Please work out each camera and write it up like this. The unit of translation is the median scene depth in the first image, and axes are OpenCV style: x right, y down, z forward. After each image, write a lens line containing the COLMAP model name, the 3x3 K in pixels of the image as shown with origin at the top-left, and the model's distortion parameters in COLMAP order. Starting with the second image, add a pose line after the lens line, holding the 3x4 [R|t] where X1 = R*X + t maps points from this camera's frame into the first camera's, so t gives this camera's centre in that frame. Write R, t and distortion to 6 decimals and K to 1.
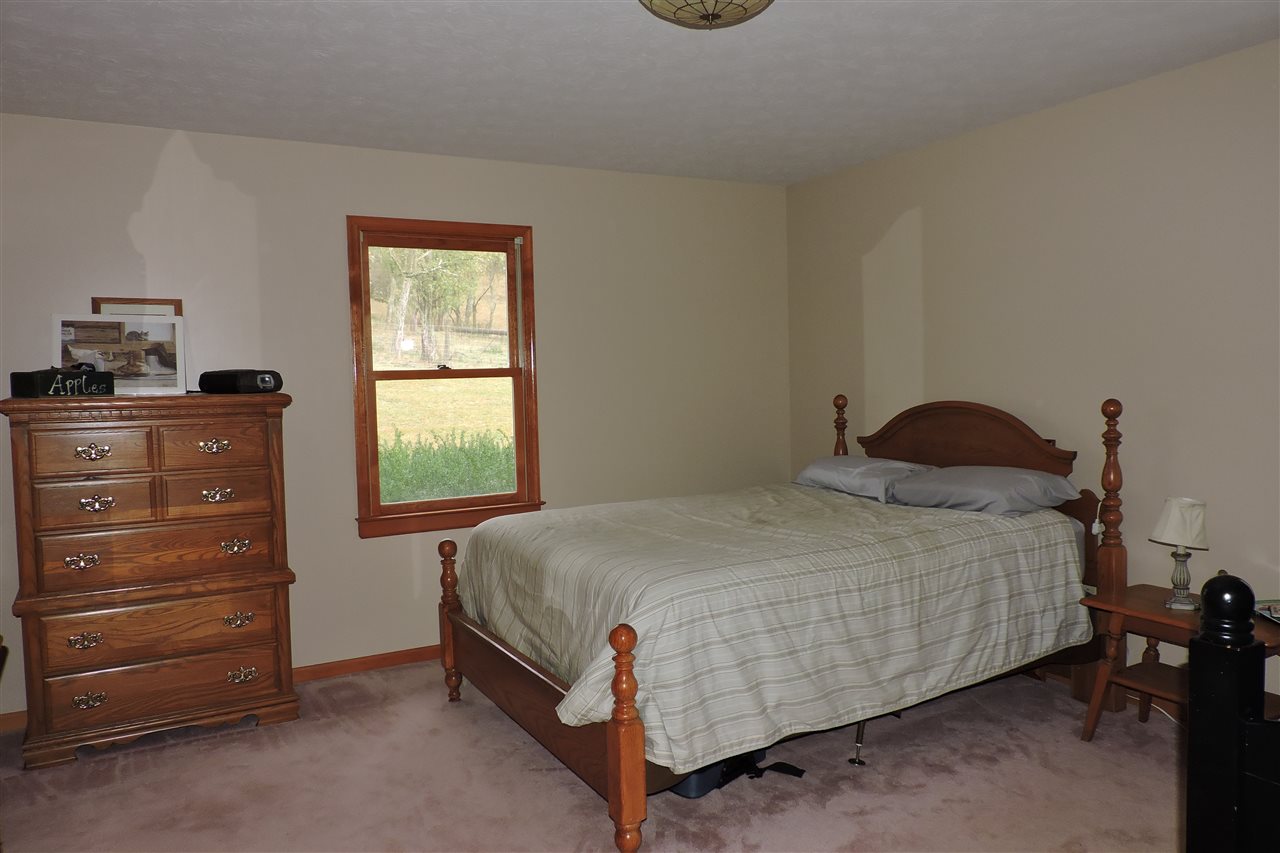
lens RADIAL K [[908.2, 0, 640.0], [0, 908.2, 426.5], [0, 0, 1]] dist [-0.028519, 0.003375]
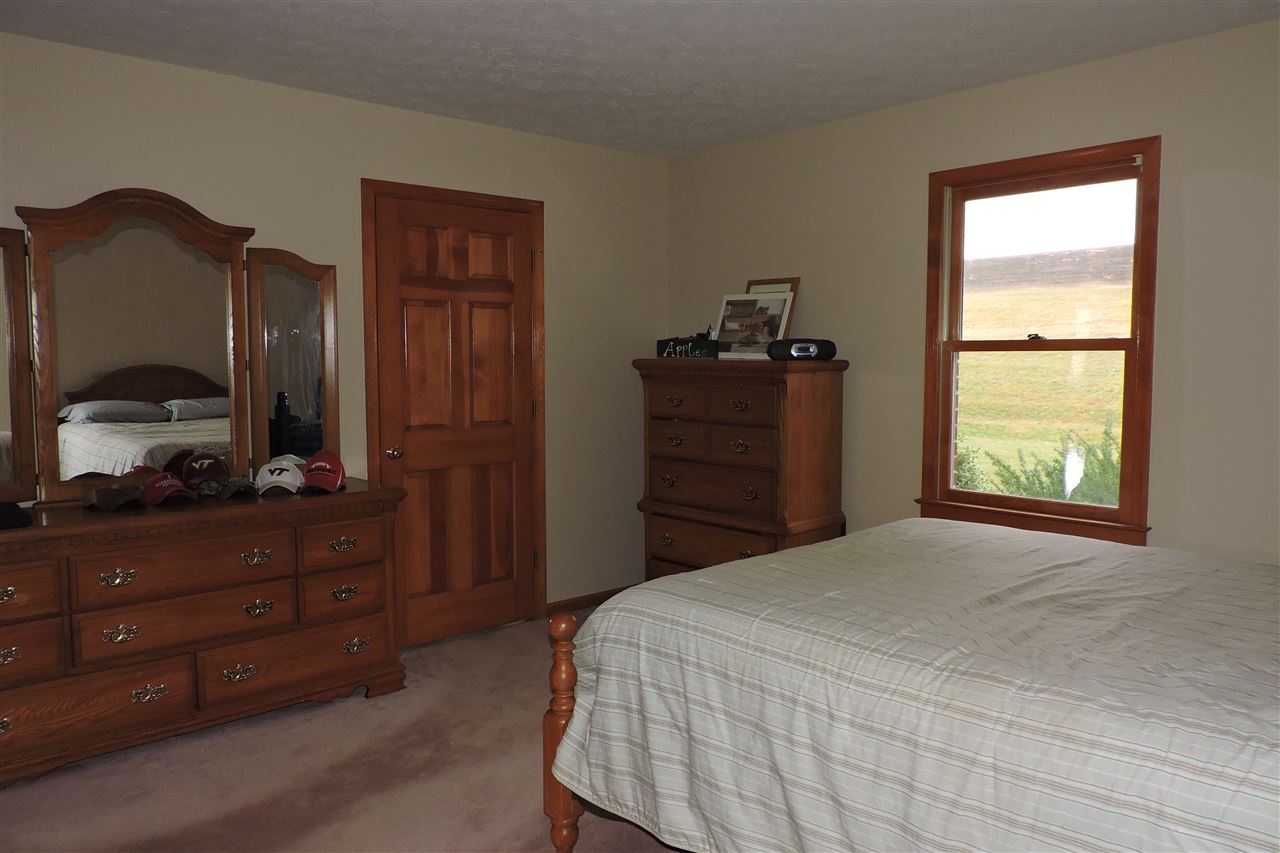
lens RADIAL K [[908.2, 0, 640.0], [0, 908.2, 426.5], [0, 0, 1]] dist [-0.028519, 0.003375]
pose [[0.202225, 0.099894, -0.974231, 0.538411], [-0.059151, 0.994214, 0.089665, -0.039369], [0.977551, 0.039495, 0.206963, 0.517453]]
